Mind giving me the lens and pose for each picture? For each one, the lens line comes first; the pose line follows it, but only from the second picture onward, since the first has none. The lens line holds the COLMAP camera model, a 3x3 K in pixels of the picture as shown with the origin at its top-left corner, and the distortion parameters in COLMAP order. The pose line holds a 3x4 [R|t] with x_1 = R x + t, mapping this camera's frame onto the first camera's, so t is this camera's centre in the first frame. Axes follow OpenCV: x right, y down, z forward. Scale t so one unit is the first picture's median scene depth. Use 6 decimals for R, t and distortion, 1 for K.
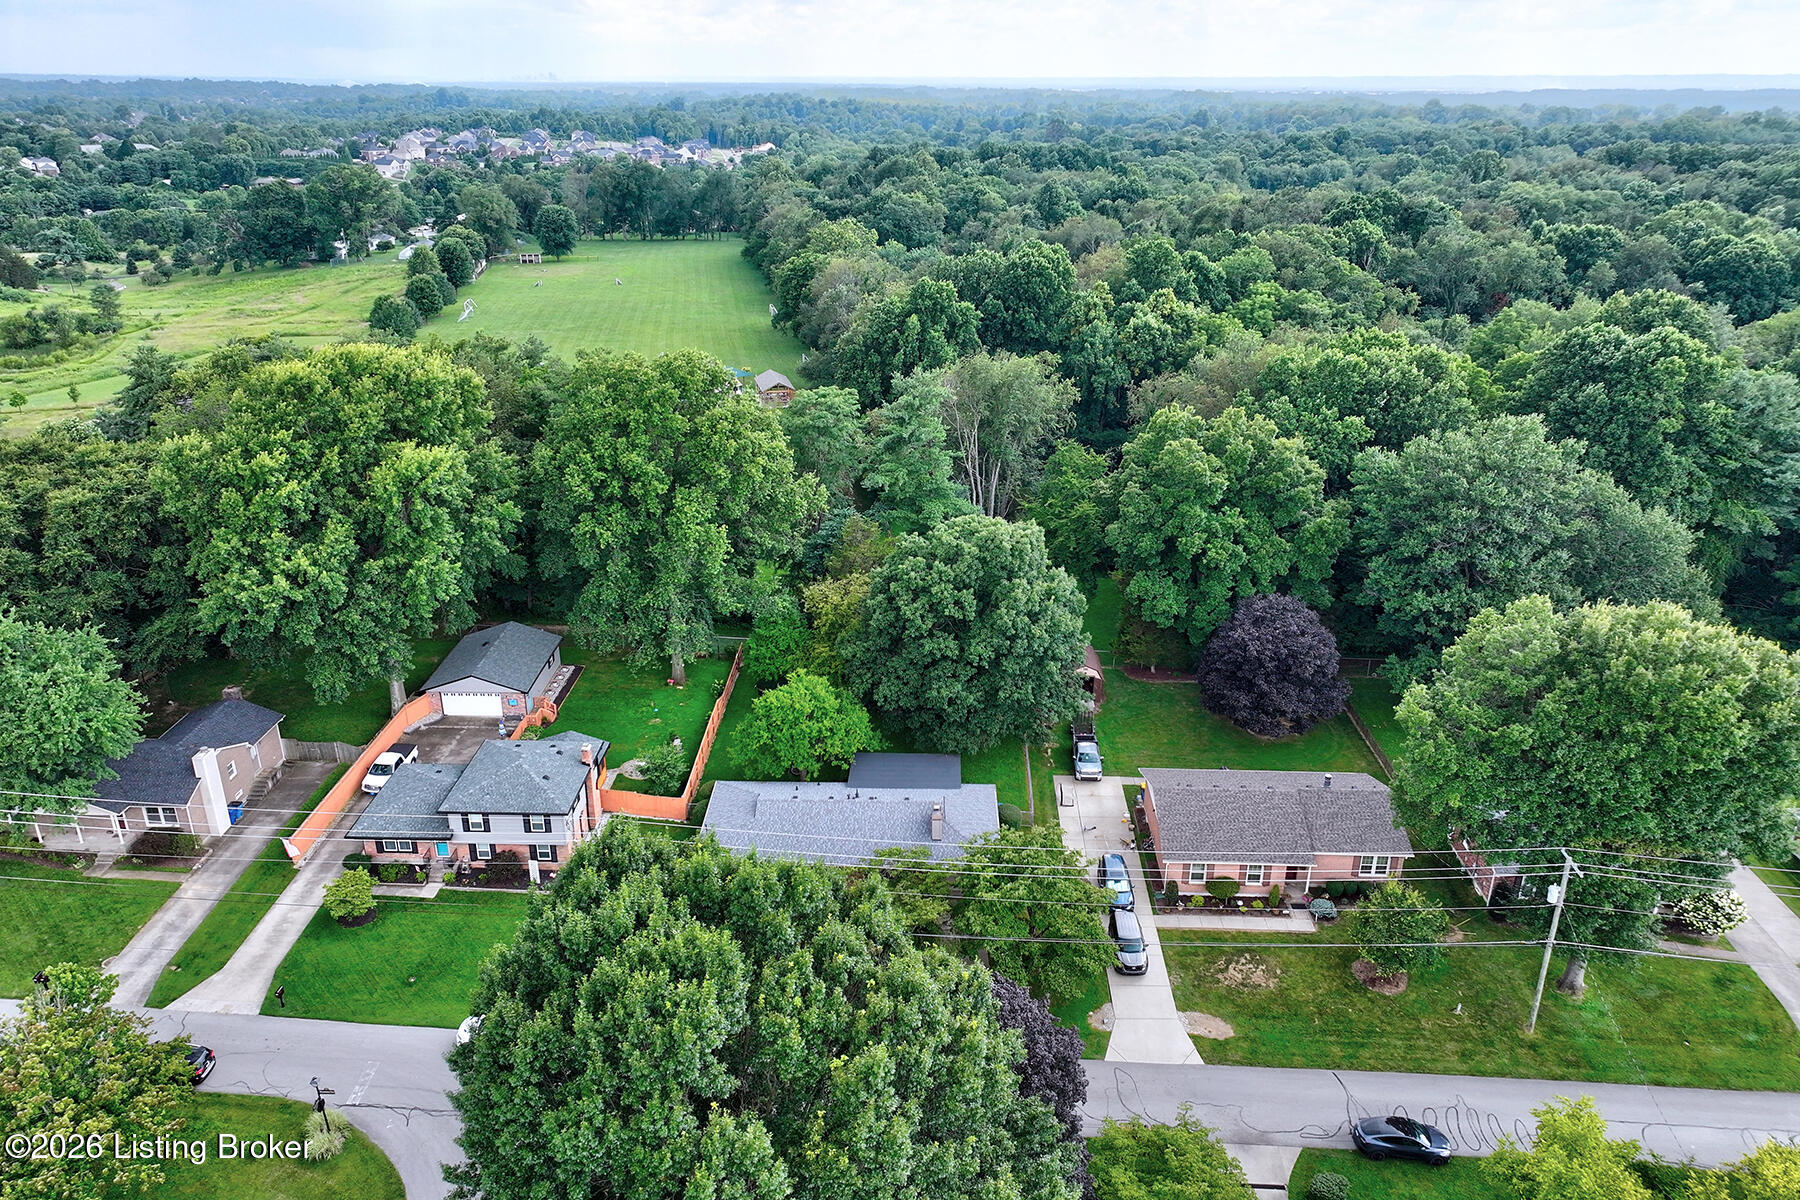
lens RADIAL K [[1264.6, 0, 908.4], [0, 1264.6, 594.1], [0, 0, 1]] dist [-0.004275, 0.021747]
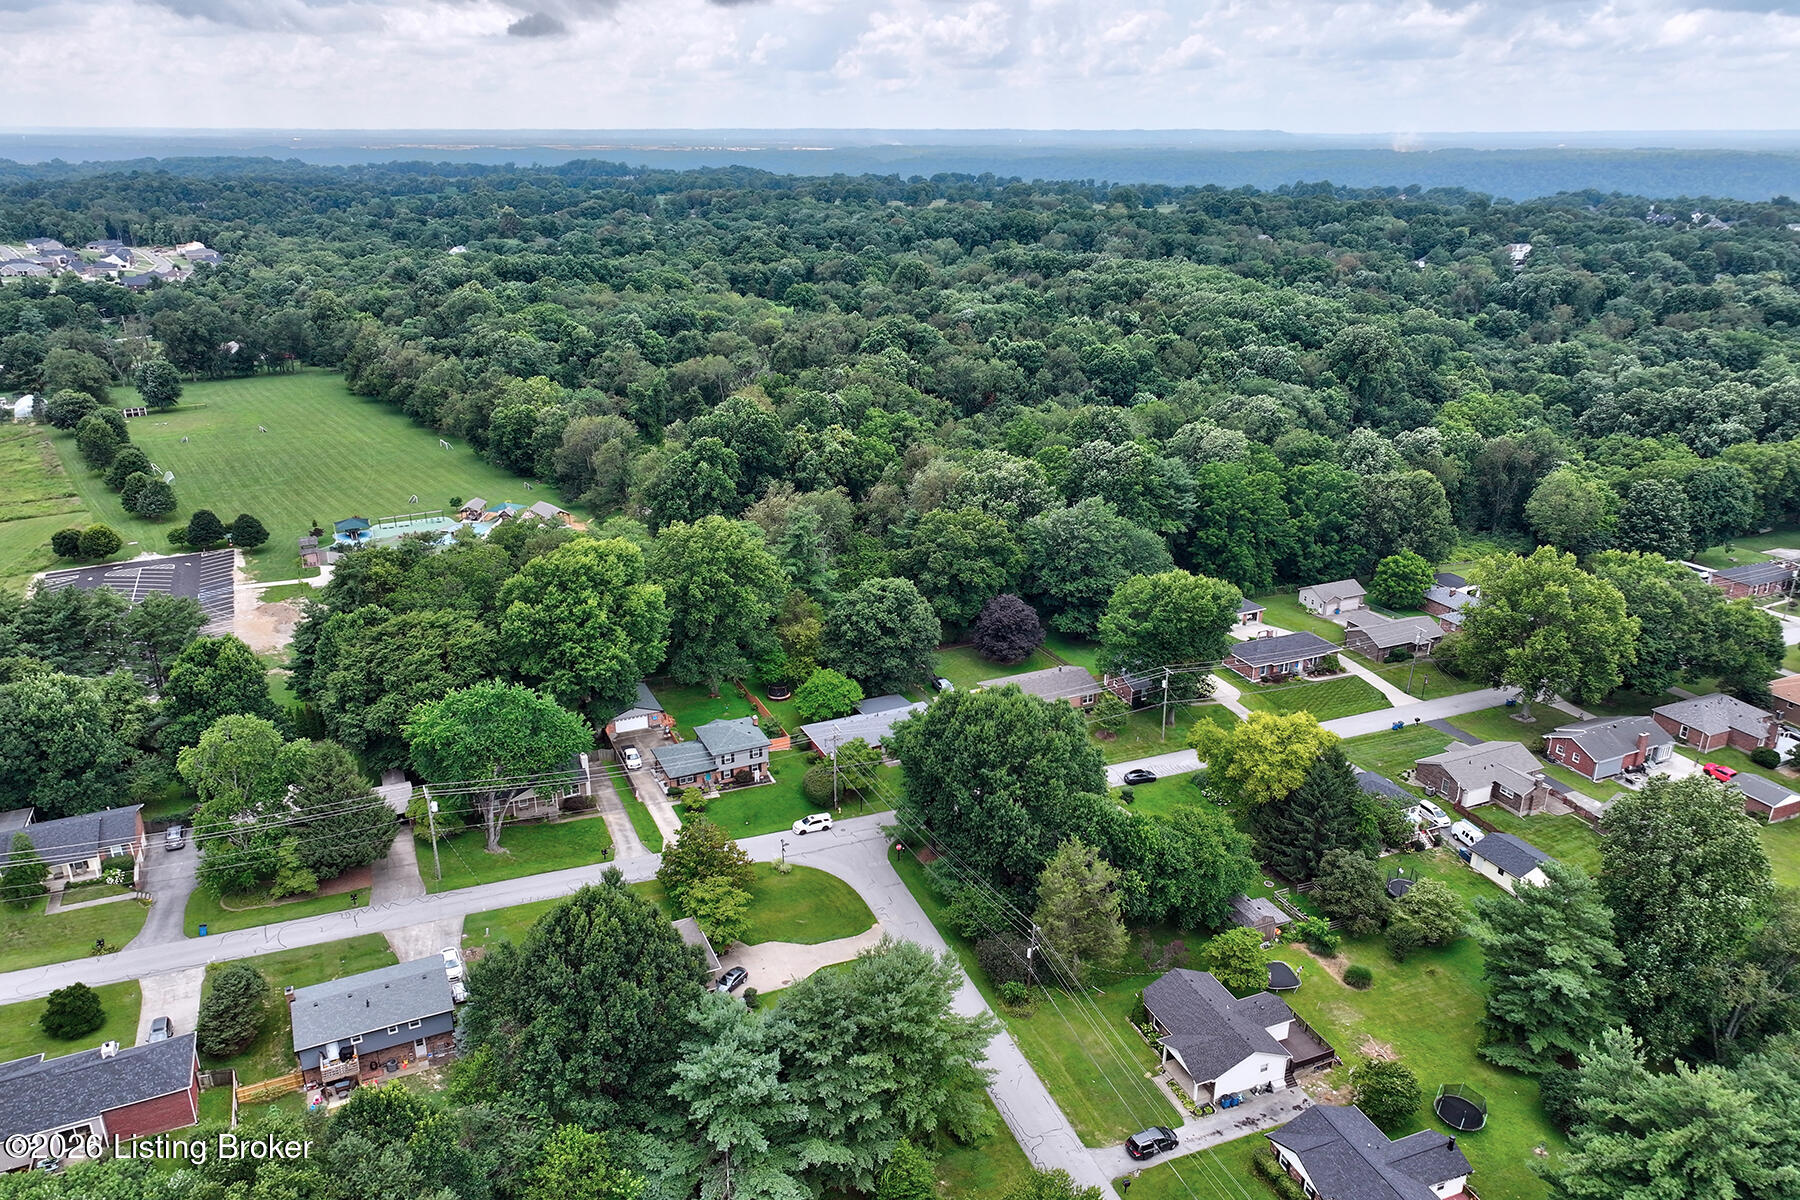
lens RADIAL K [[1264.6, 0, 911.2], [0, 1264.6, 598.3], [0, 0, 1]] dist [-0.004275, 0.021747]
pose [[0.893982, -0.157900, 0.419362, -0.809377], [0.171020, 0.985247, 0.006396, -0.037481], [-0.414185, 0.066001, 0.907797, -0.928002]]
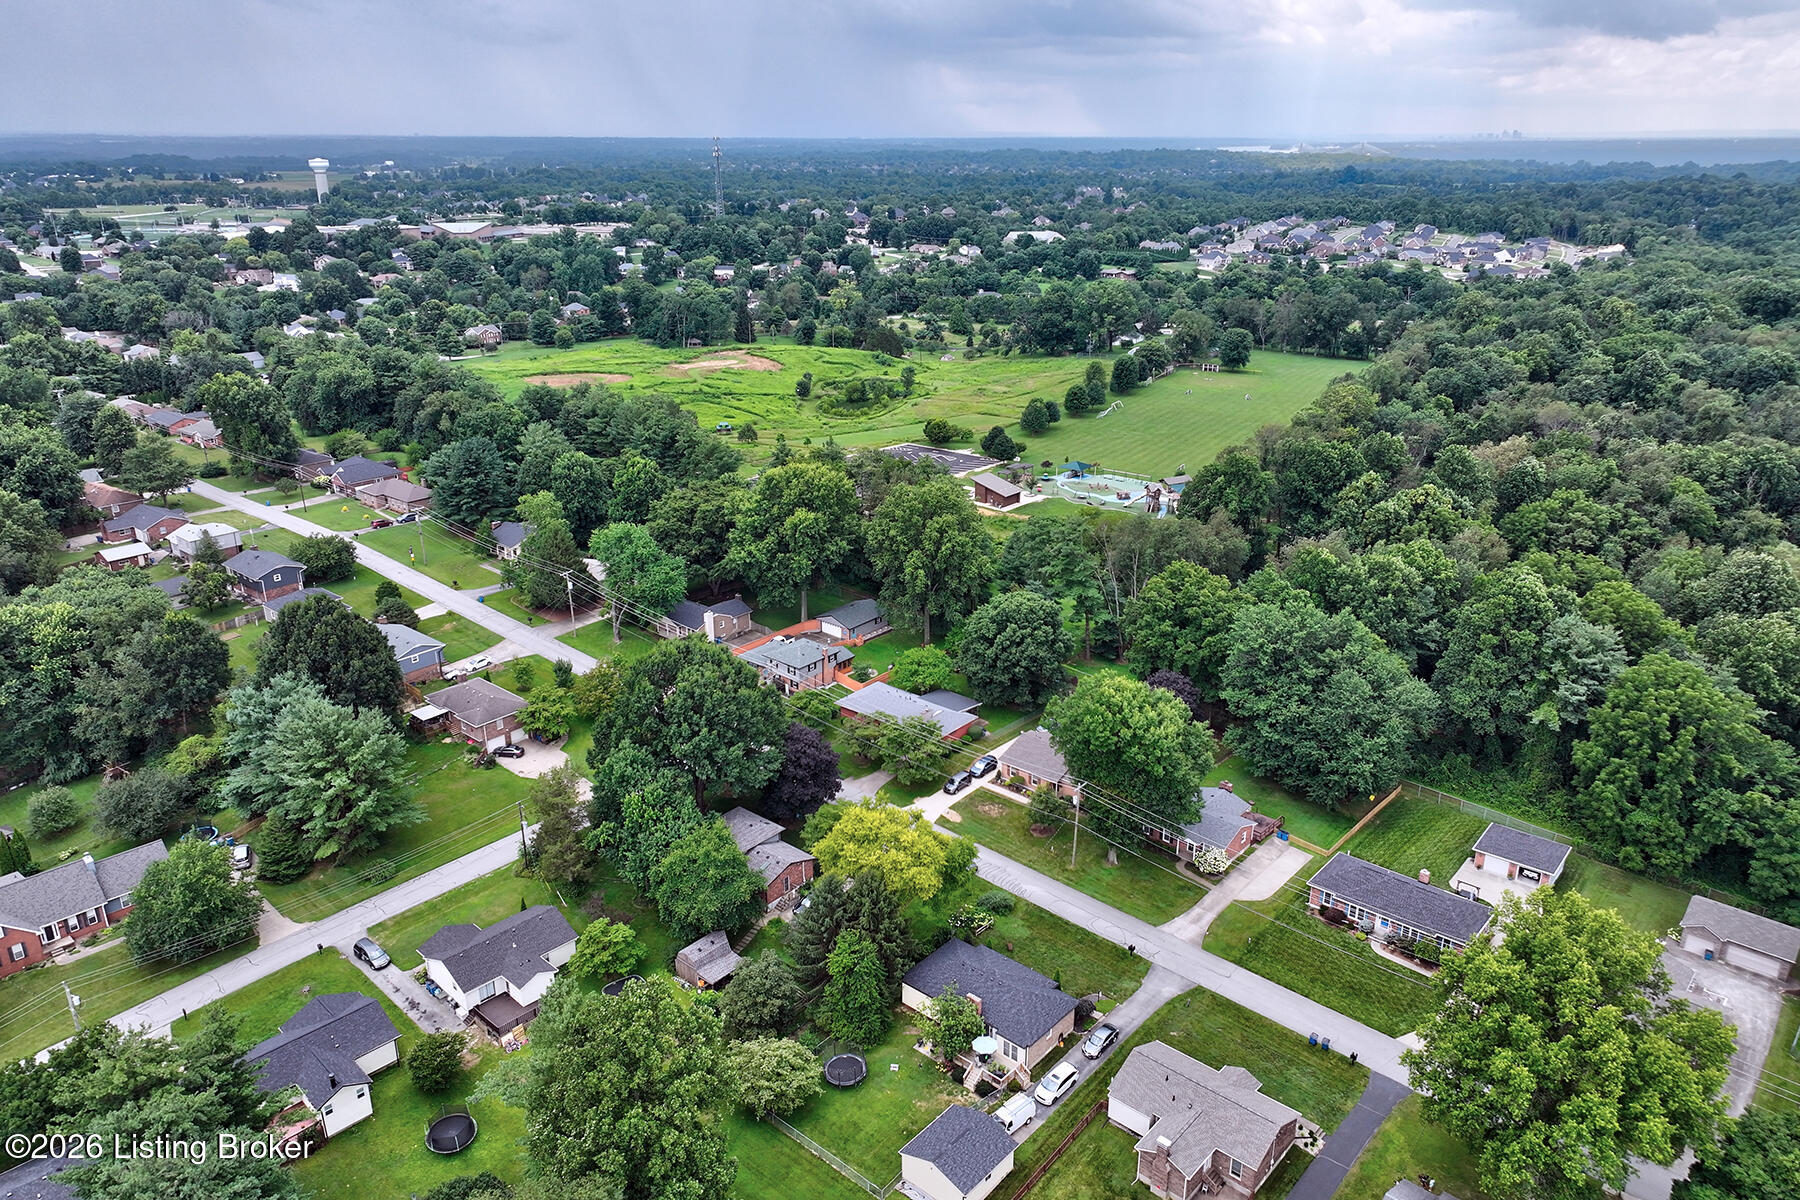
lens RADIAL K [[1264.6, 0, 907.5], [0, 1264.6, 595.3], [0, 0, 1]] dist [-0.004275, 0.021747]
pose [[0.774505, 0.213303, -0.595520, 1.170020], [-0.235474, 0.970992, 0.041544, -0.102201], [0.587107, 0.108053, 0.802265, -0.759537]]
